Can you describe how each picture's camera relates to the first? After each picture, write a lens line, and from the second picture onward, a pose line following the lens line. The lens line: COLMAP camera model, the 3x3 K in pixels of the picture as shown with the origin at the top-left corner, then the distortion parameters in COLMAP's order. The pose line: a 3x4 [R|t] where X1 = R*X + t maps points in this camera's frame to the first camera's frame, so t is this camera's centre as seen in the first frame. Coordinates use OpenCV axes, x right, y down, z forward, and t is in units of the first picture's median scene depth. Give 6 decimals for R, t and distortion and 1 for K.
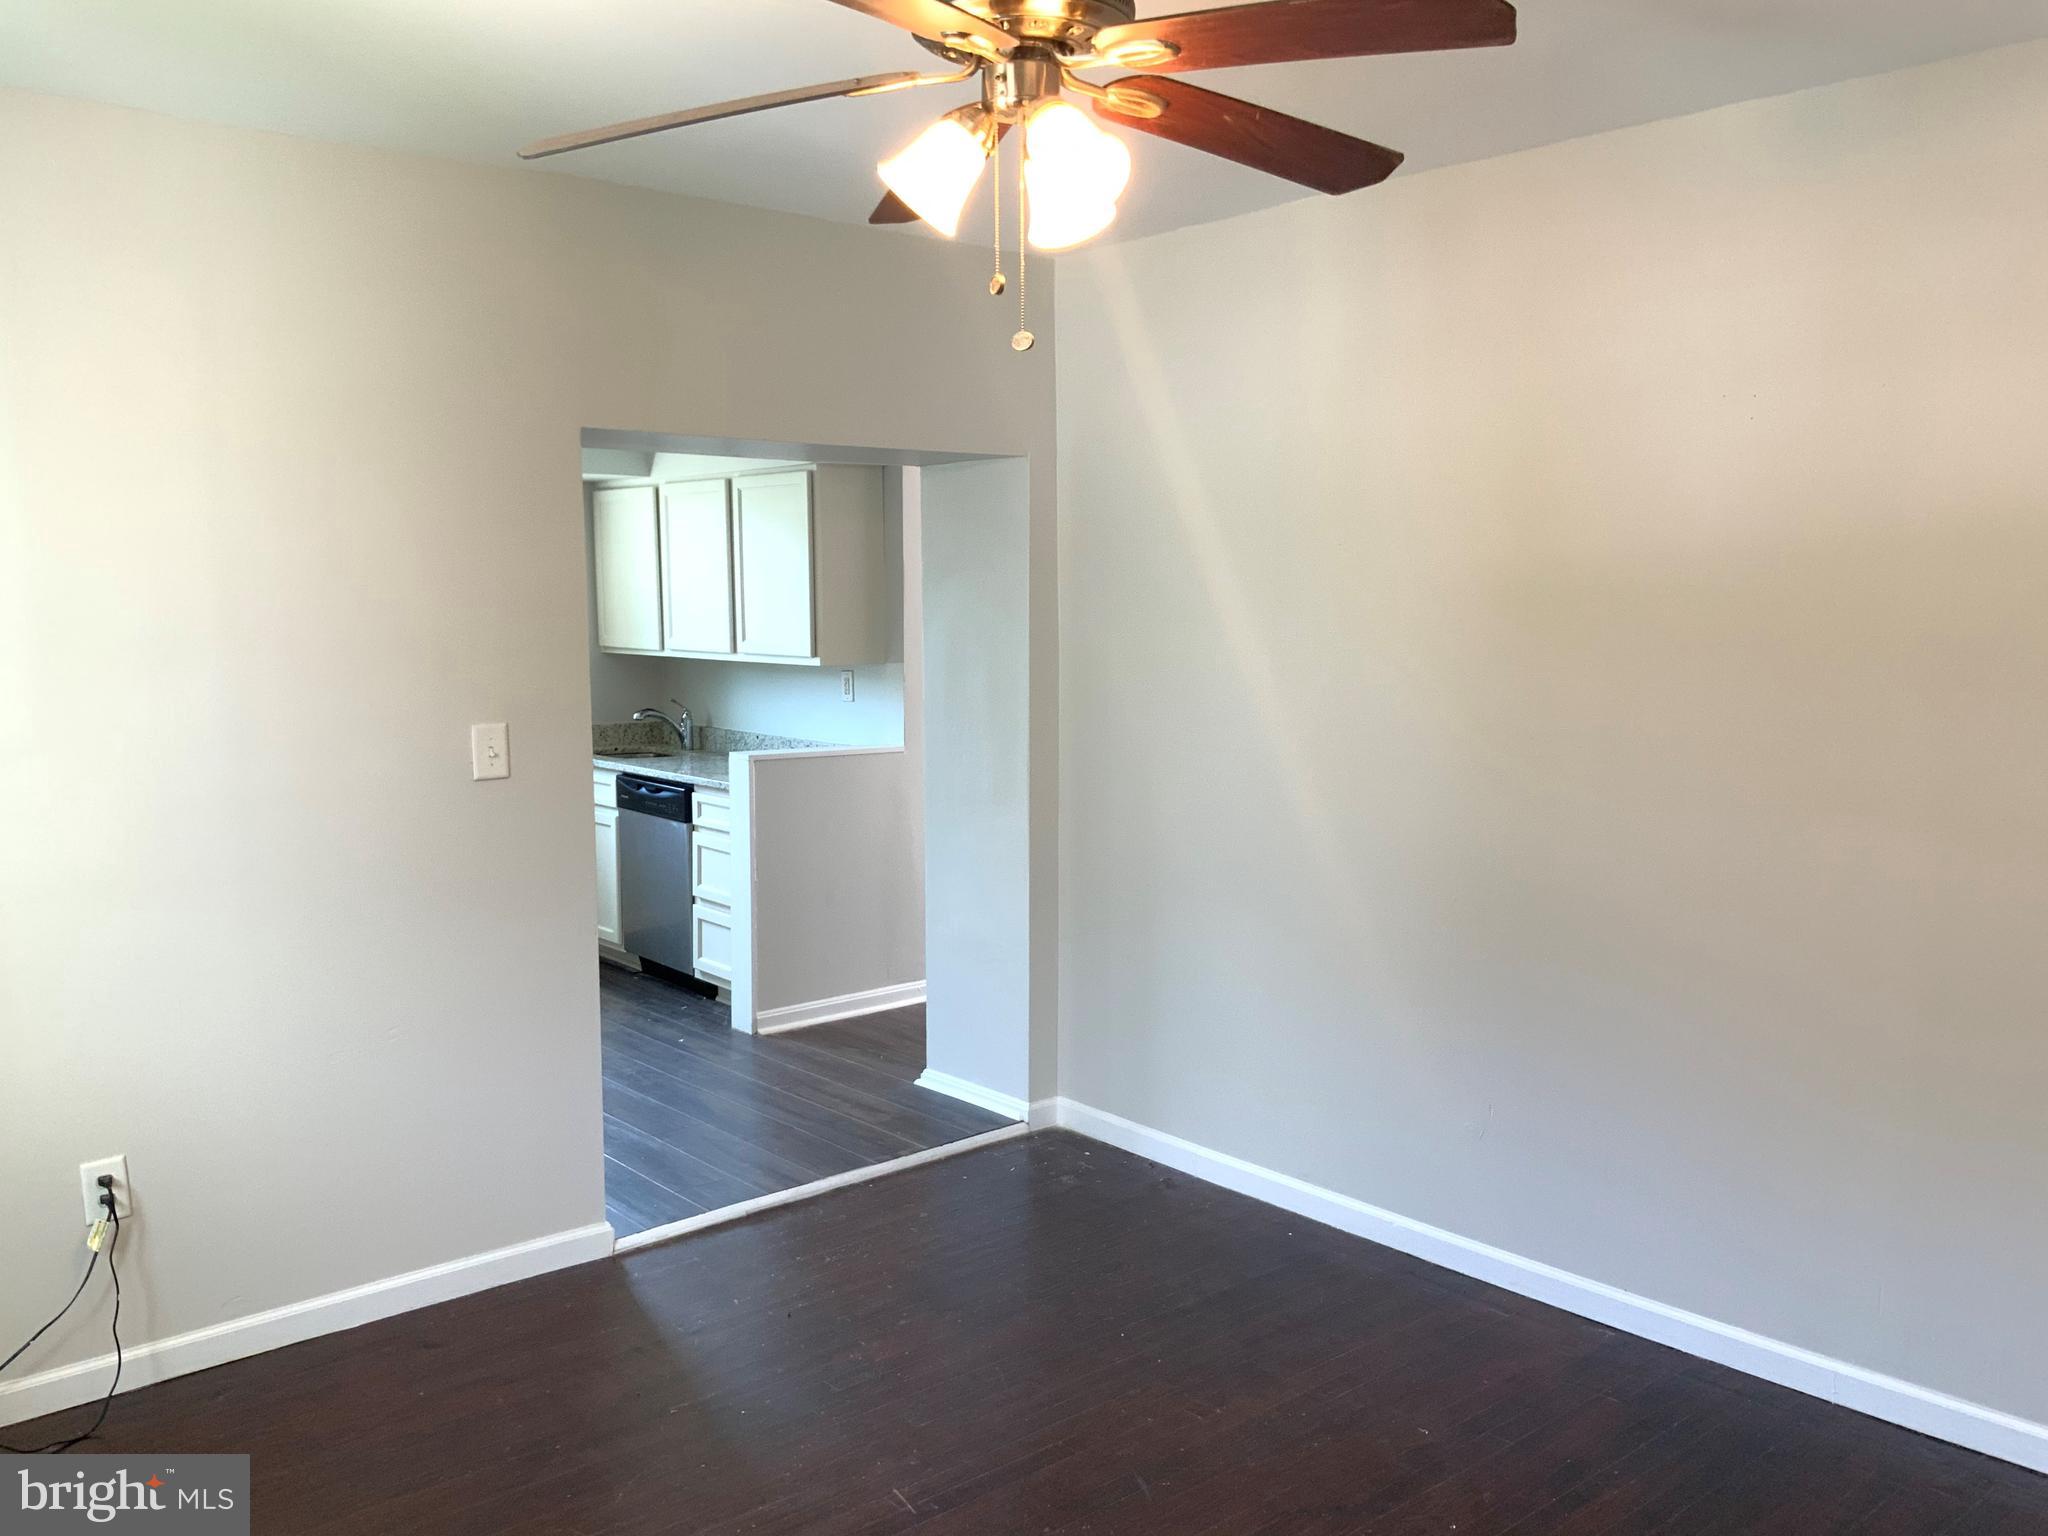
lens RADIAL K [[1706.6, 0, 1021.9], [0, 1706.6, 777.9], [0, 0, 1]] dist [0.065523, -0.118466]
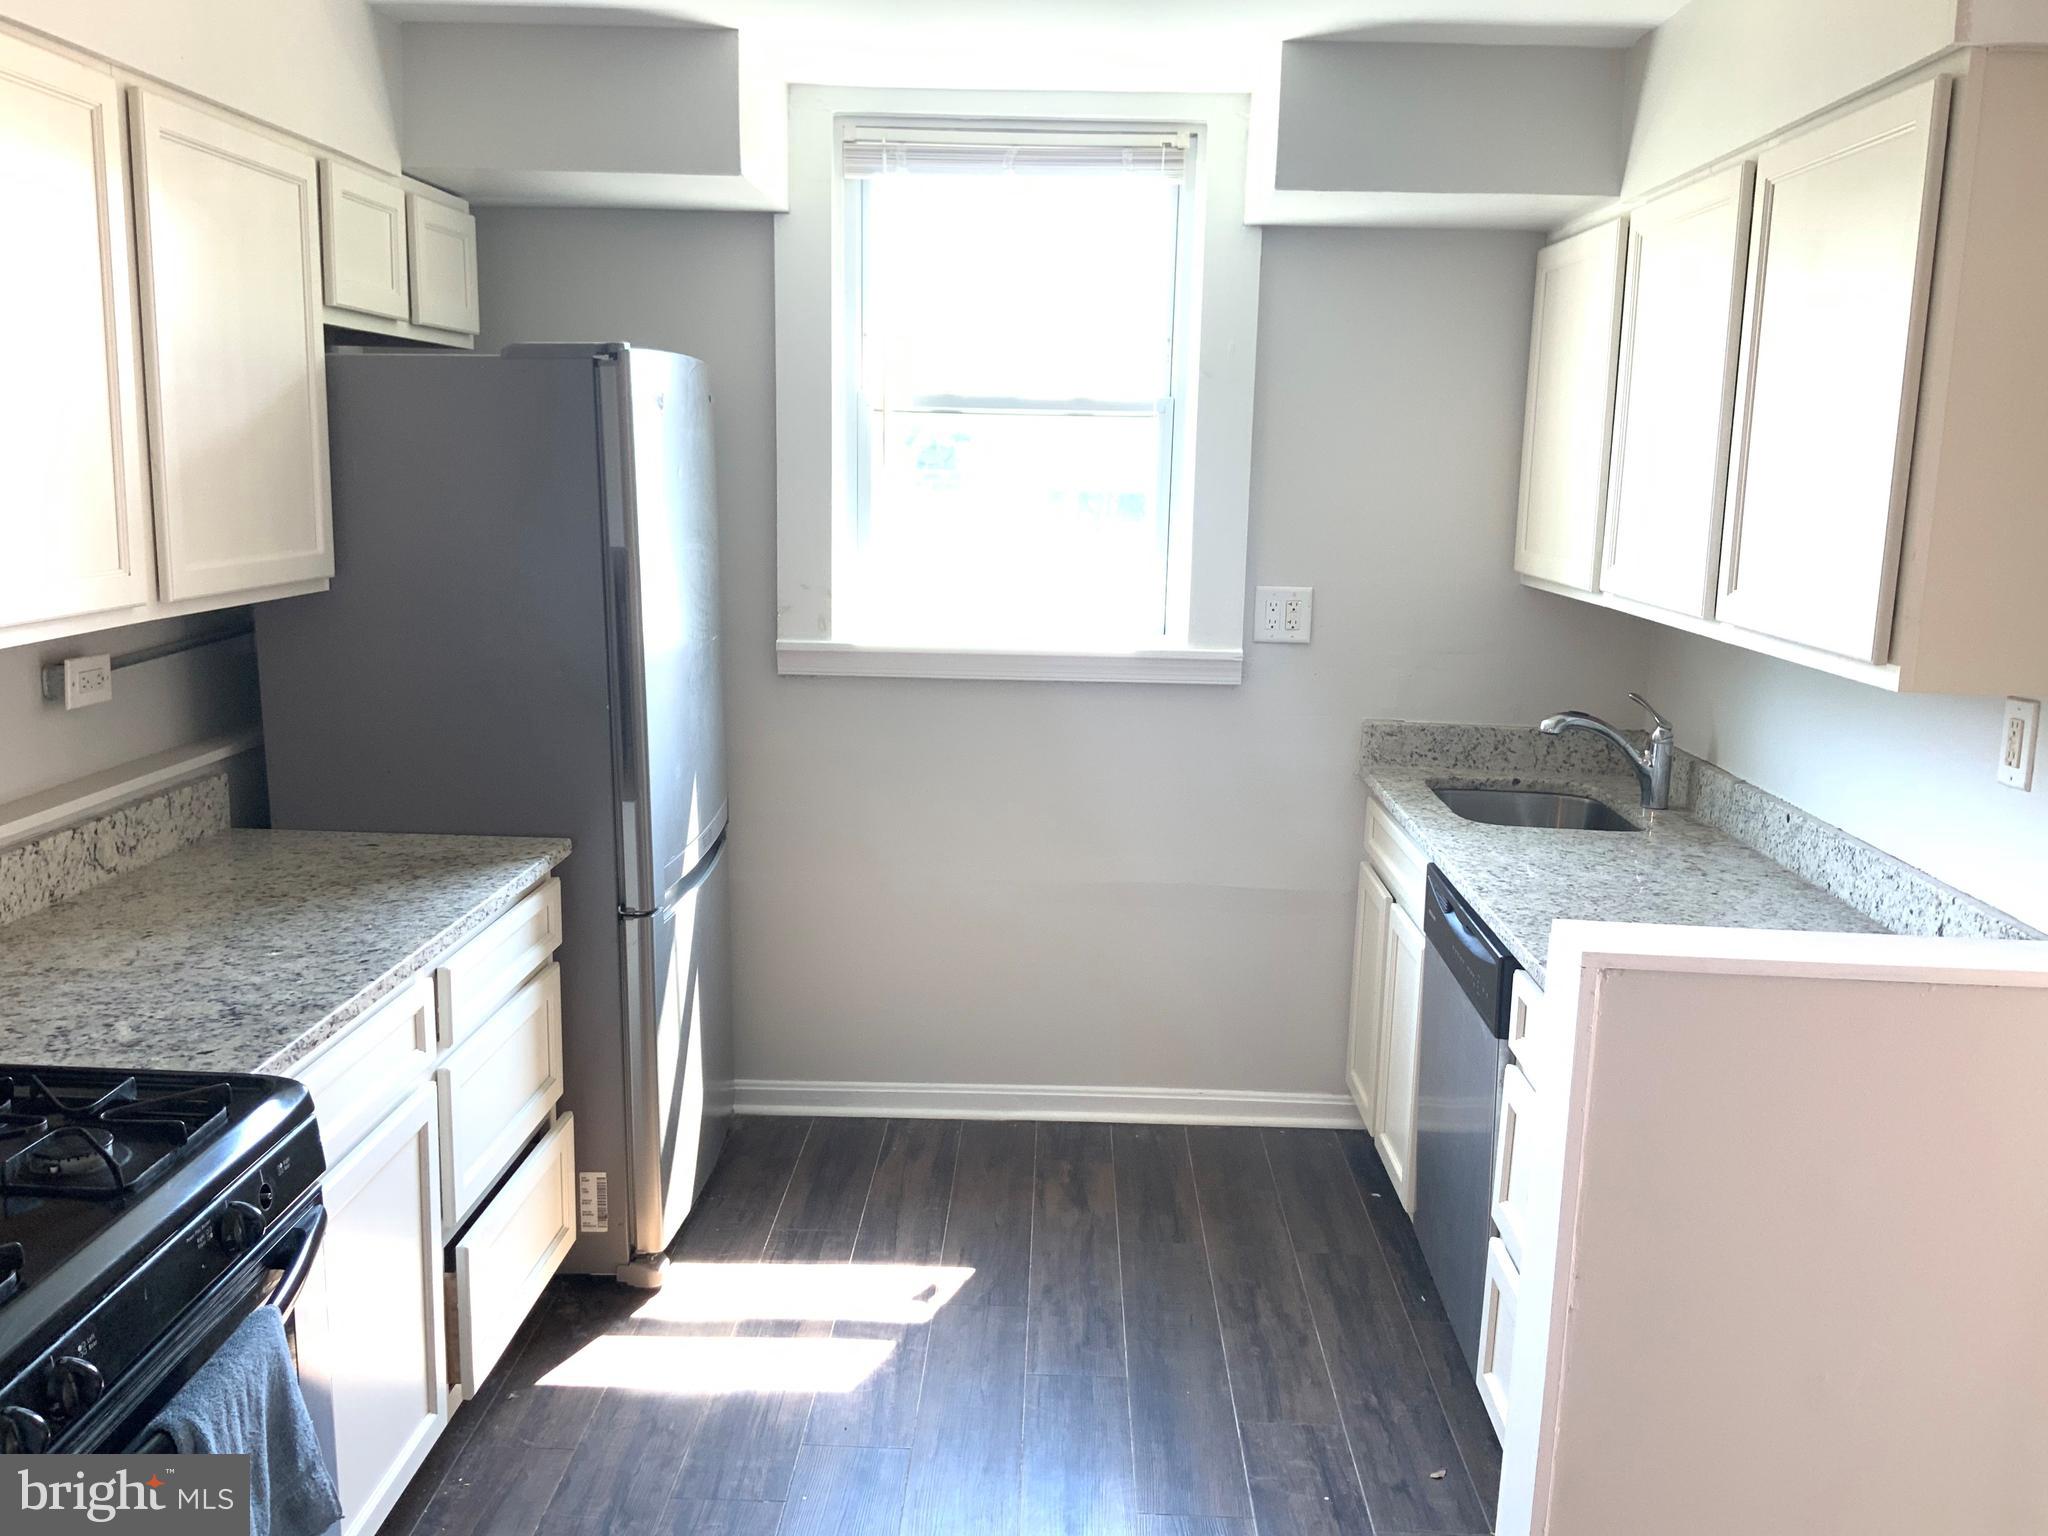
lens RADIAL K [[1706.6, 0, 1028.4], [0, 1706.6, 779.8], [0, 0, 1]] dist [0.065523, -0.118466]
pose [[0.753744, 0.145474, -0.640865, -0.029297], [-0.100453, 0.989235, 0.106407, -0.065432], [0.649446, -0.015827, 0.760243, 0.621731]]
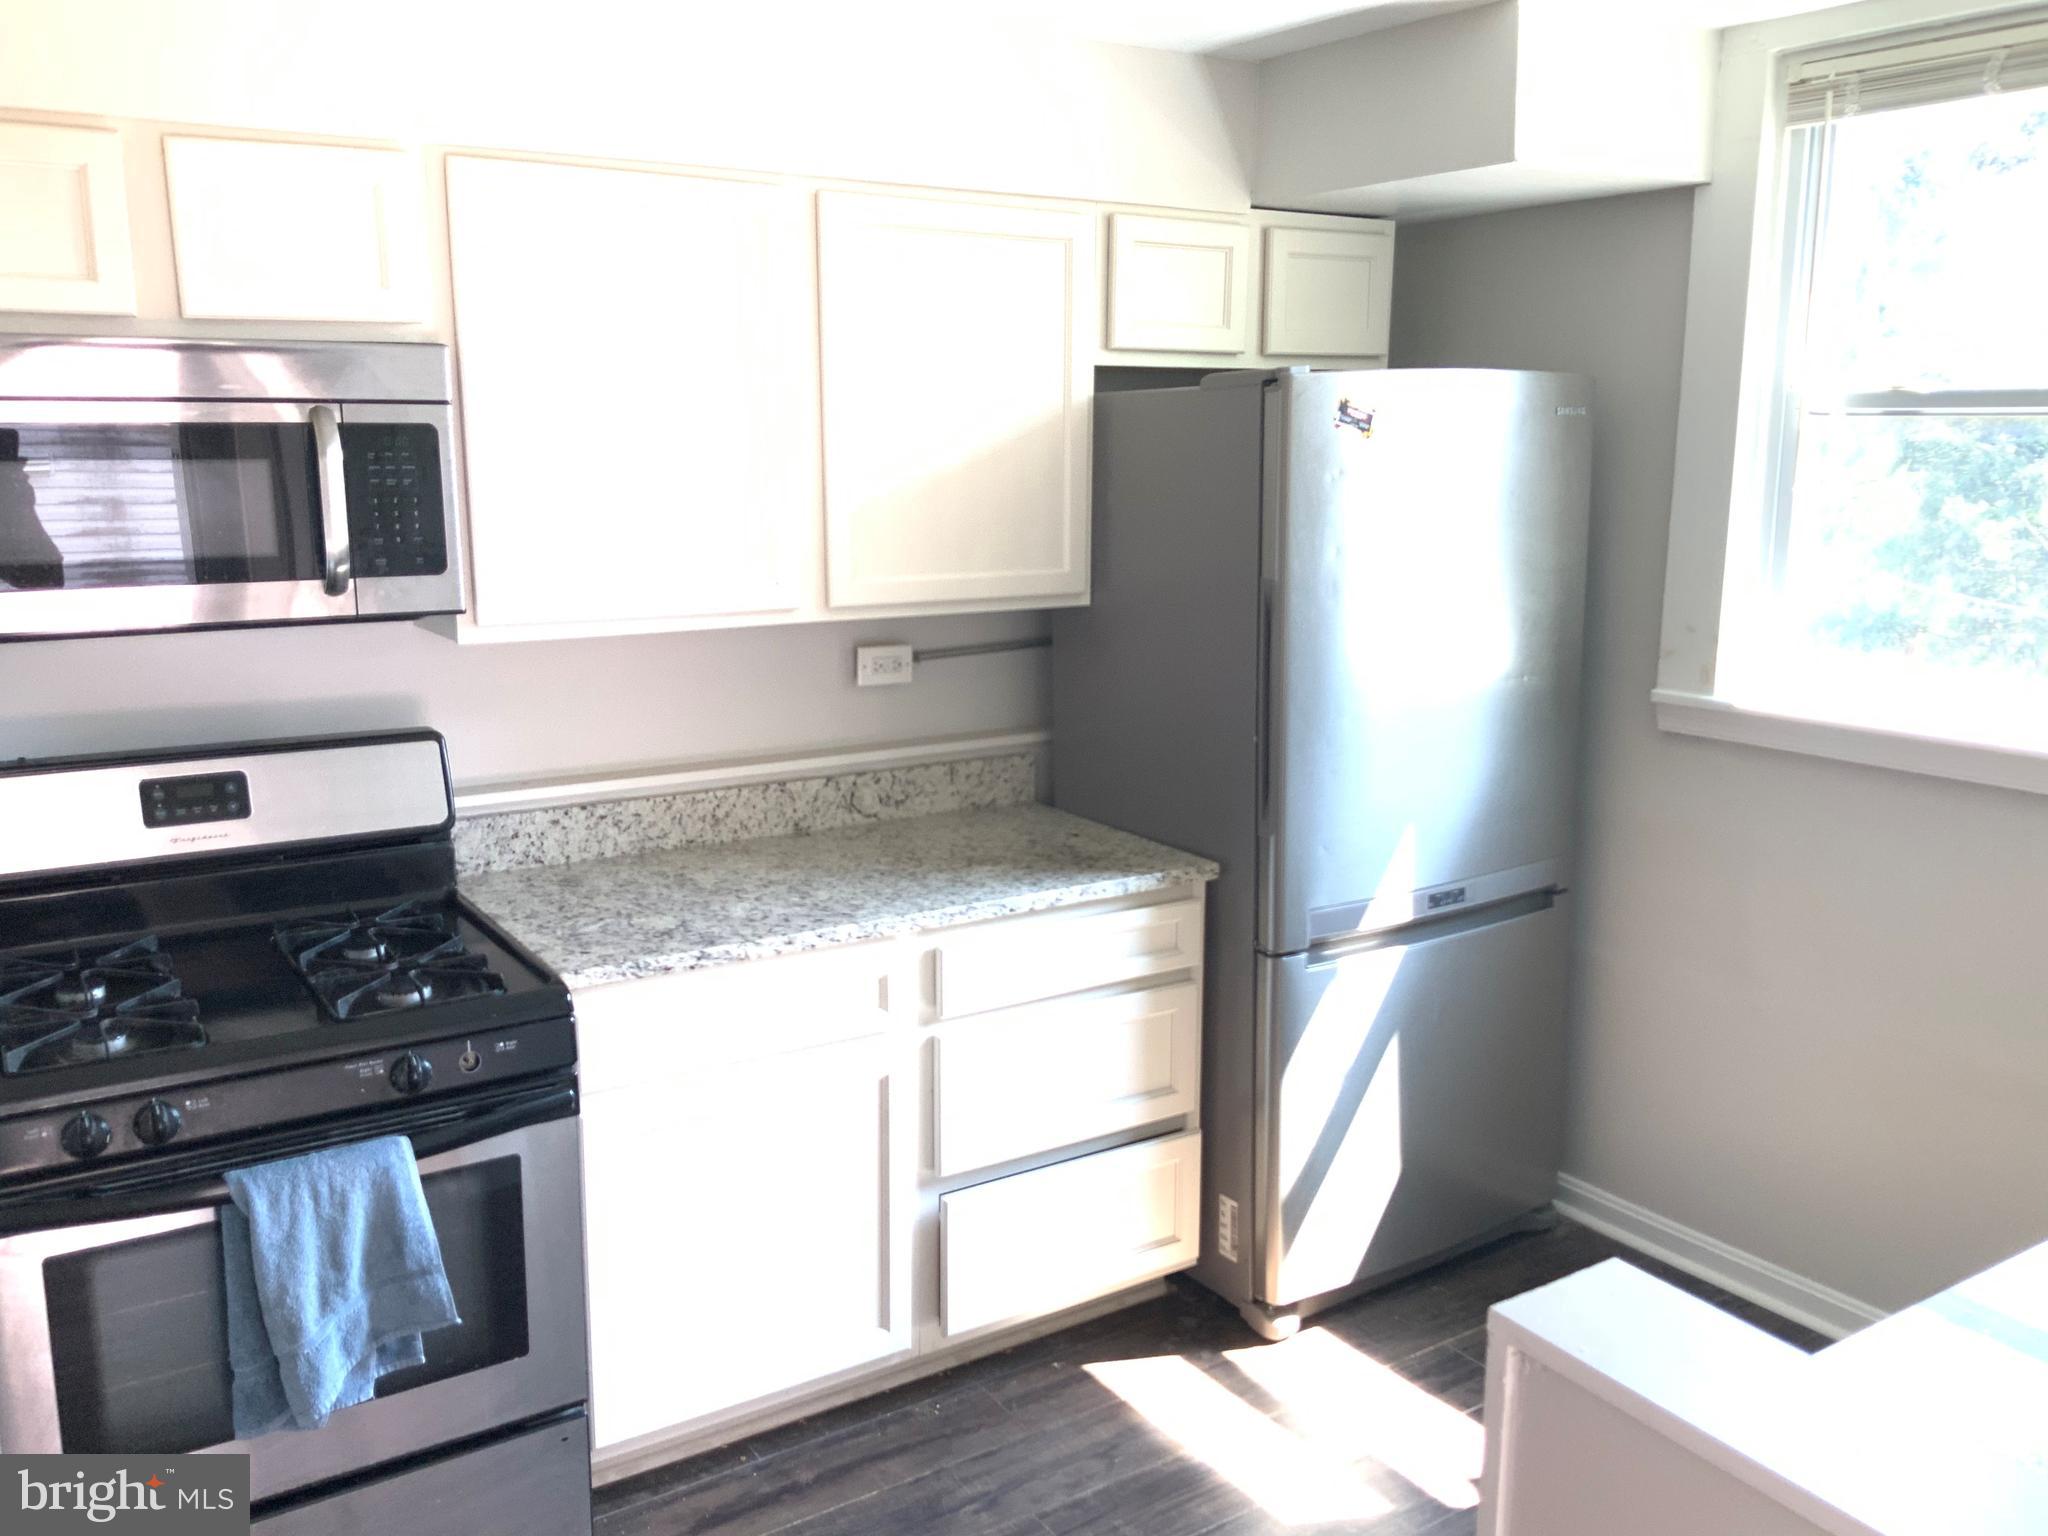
lens RADIAL K [[1706.6, 0, 1034.5], [0, 1706.6, 770.4], [0, 0, 1]] dist [0.065523, -0.118466]
pose [[-0.122207, 0.199948, -0.972155, 0.035345], [-0.107946, 0.971009, 0.213282, -0.106184], [0.986617, 0.131005, -0.097081, 0.886090]]
